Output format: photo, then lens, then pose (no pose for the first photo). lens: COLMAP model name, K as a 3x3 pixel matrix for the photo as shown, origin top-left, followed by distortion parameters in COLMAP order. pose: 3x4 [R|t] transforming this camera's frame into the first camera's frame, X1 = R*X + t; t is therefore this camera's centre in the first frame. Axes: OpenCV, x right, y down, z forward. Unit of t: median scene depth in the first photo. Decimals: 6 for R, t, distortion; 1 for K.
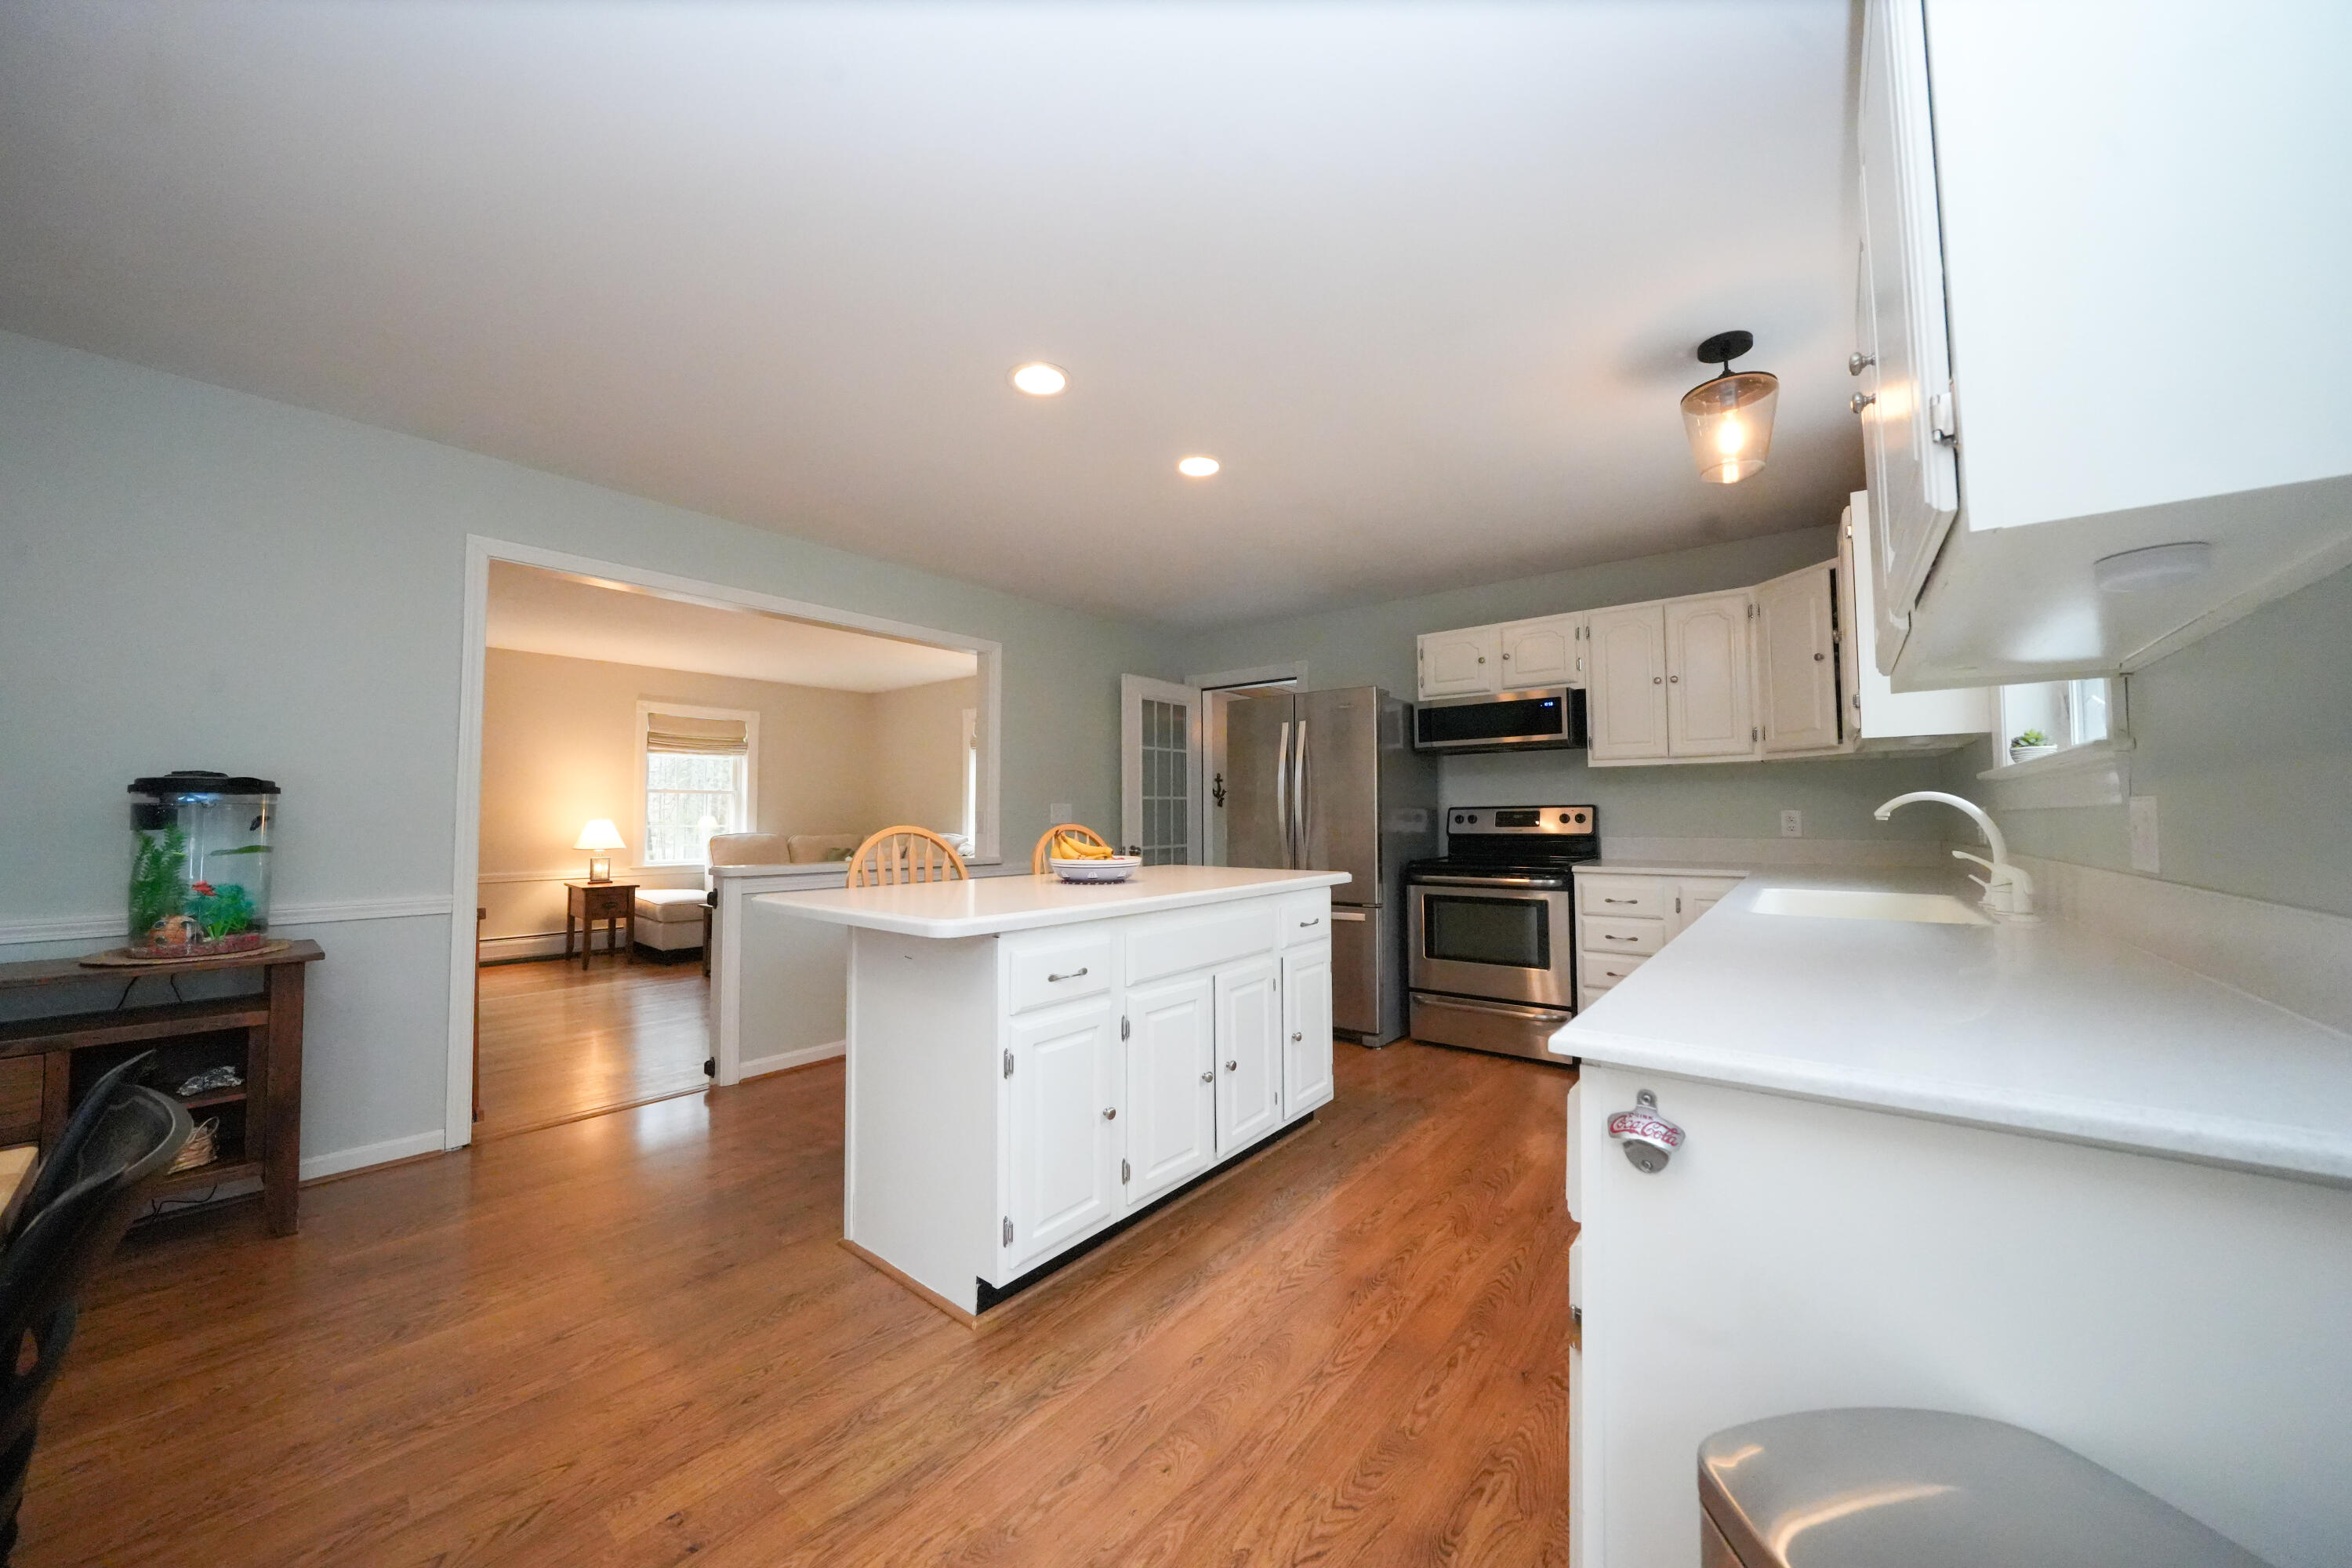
lens RADIAL K [[833.7, 0, 1182.0], [0, 833.7, 779.0], [0, 0, 1]] dist [-0.030409, 0.003692]
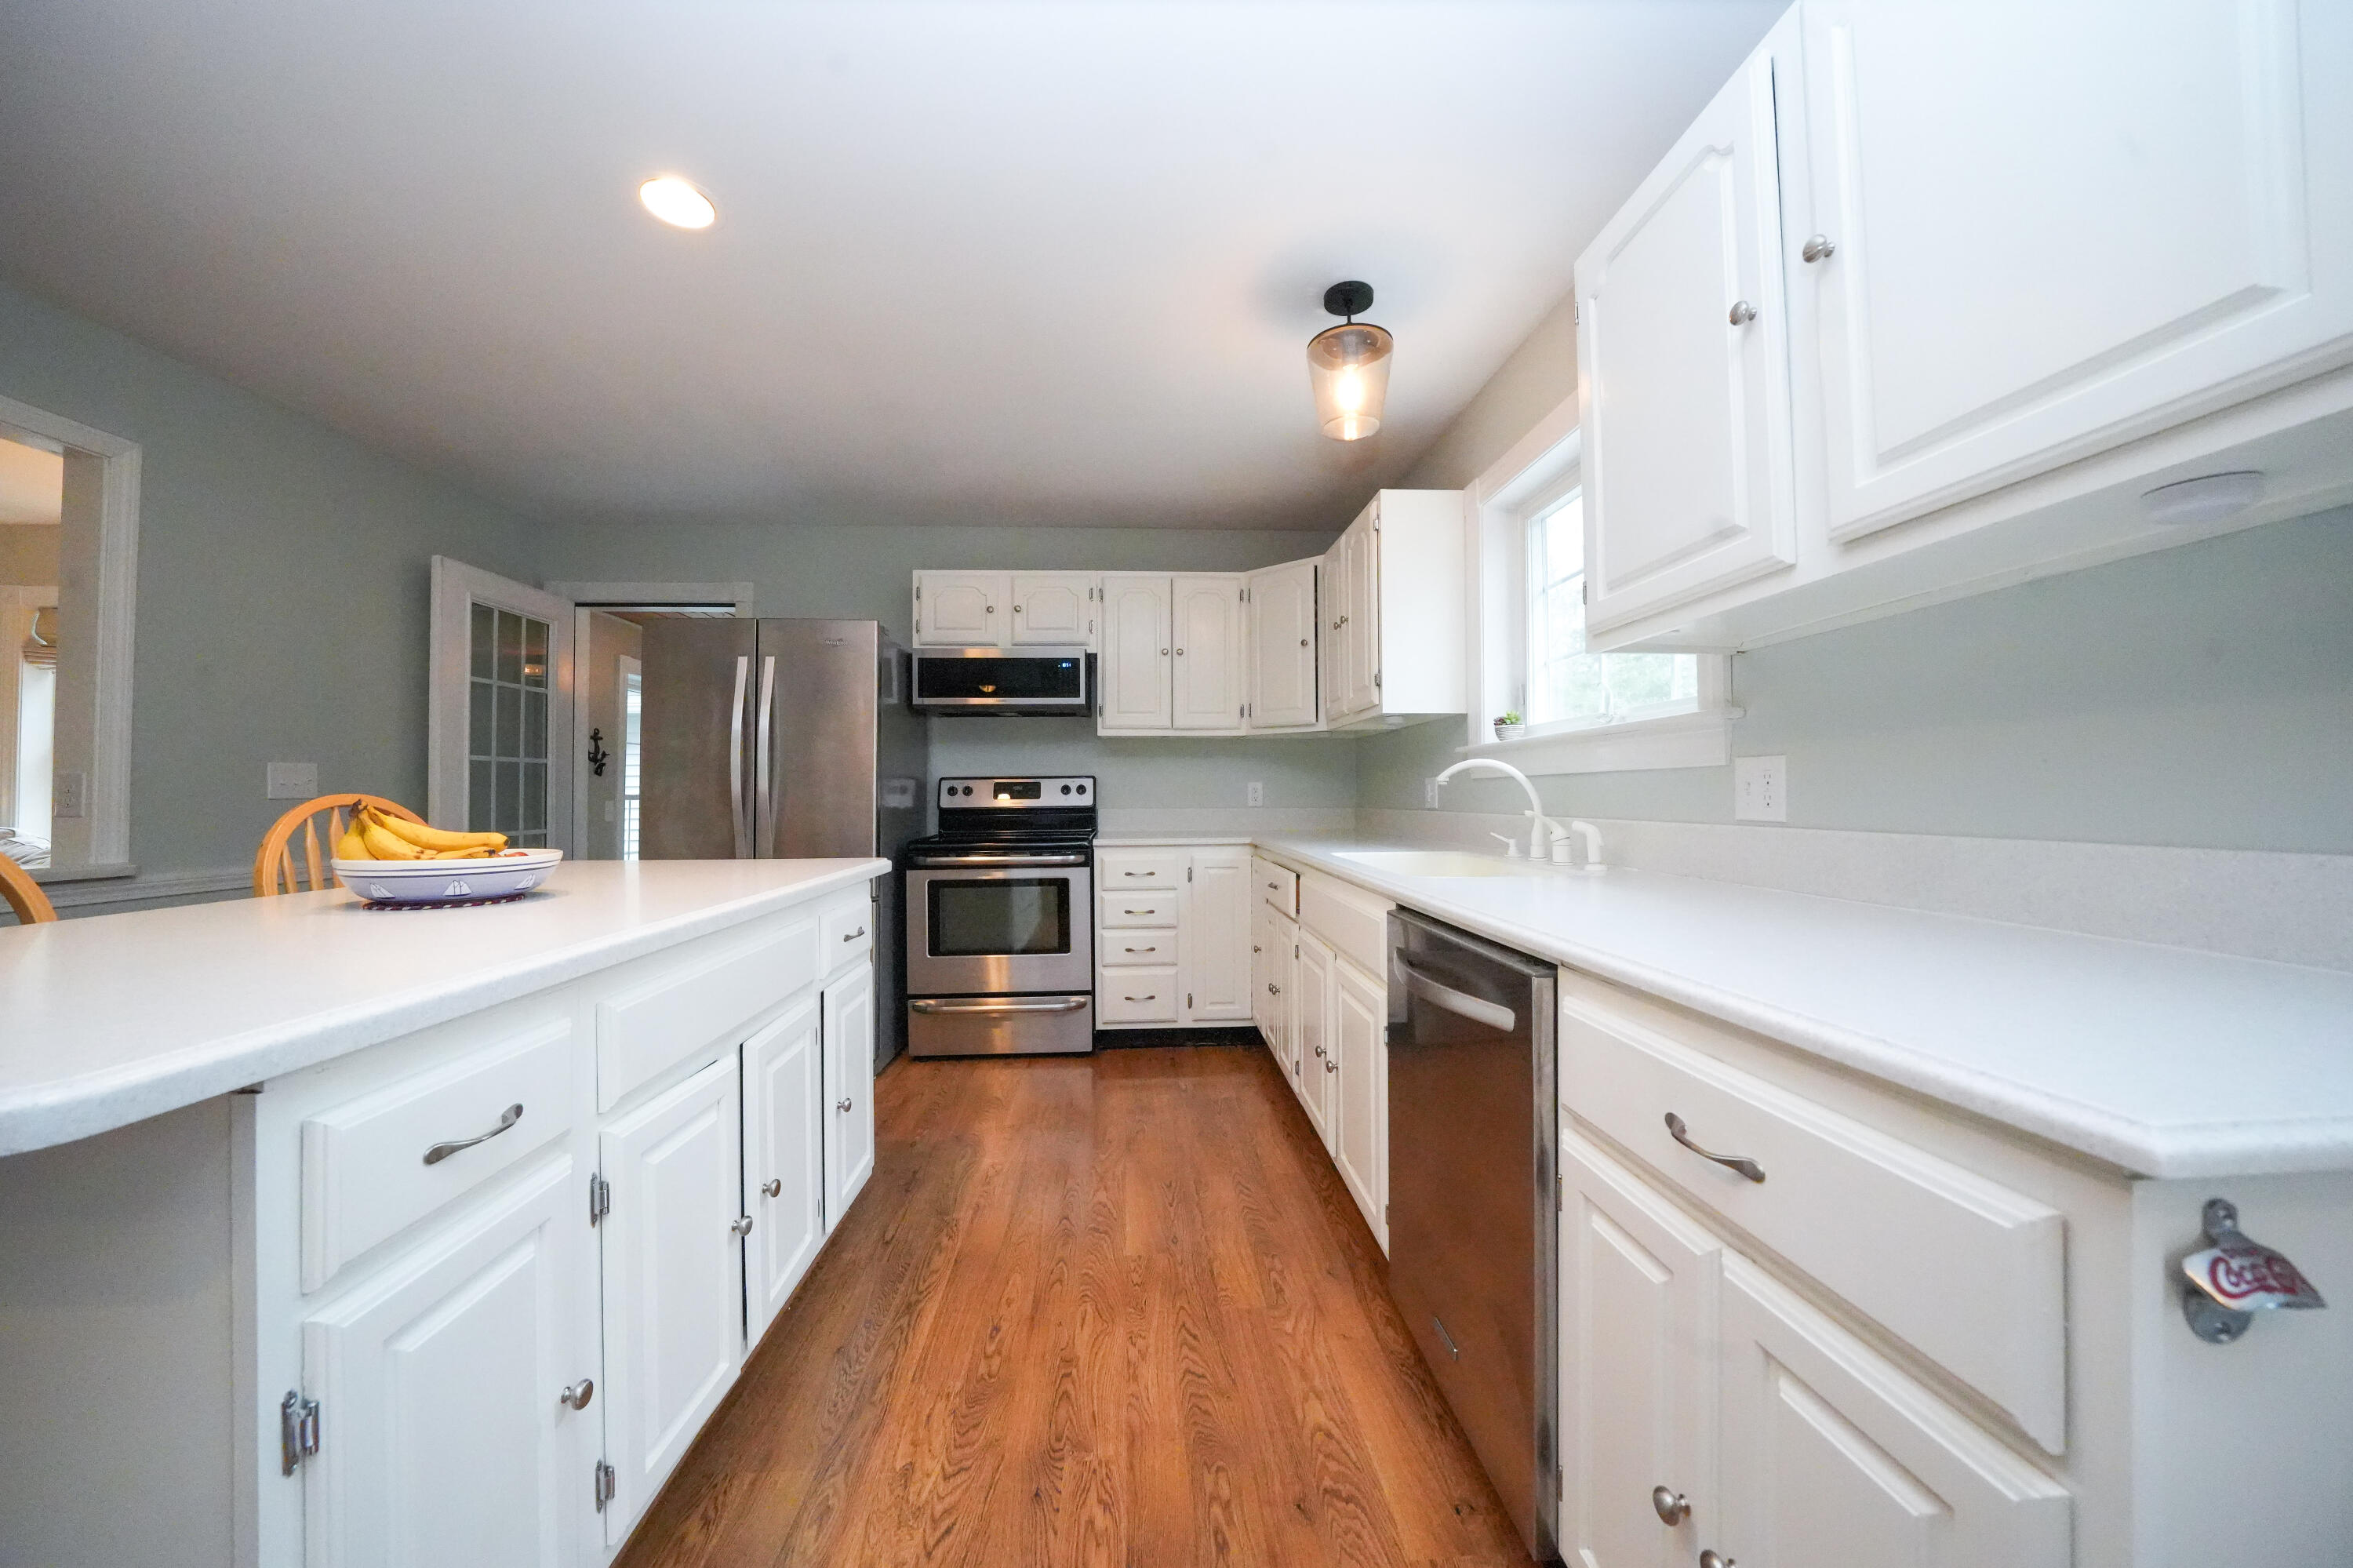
lens RADIAL K [[823.4, 0, 1183.0], [0, 823.4, 774.9], [0, 0, 1]] dist [-0.030503, 0.004176]
pose [[0.739803, 0.014206, 0.672674, -0.079964], [-0.026976, 0.999599, 0.008558, 0.021719], [-0.672283, -0.024477, 0.739890, 0.248274]]
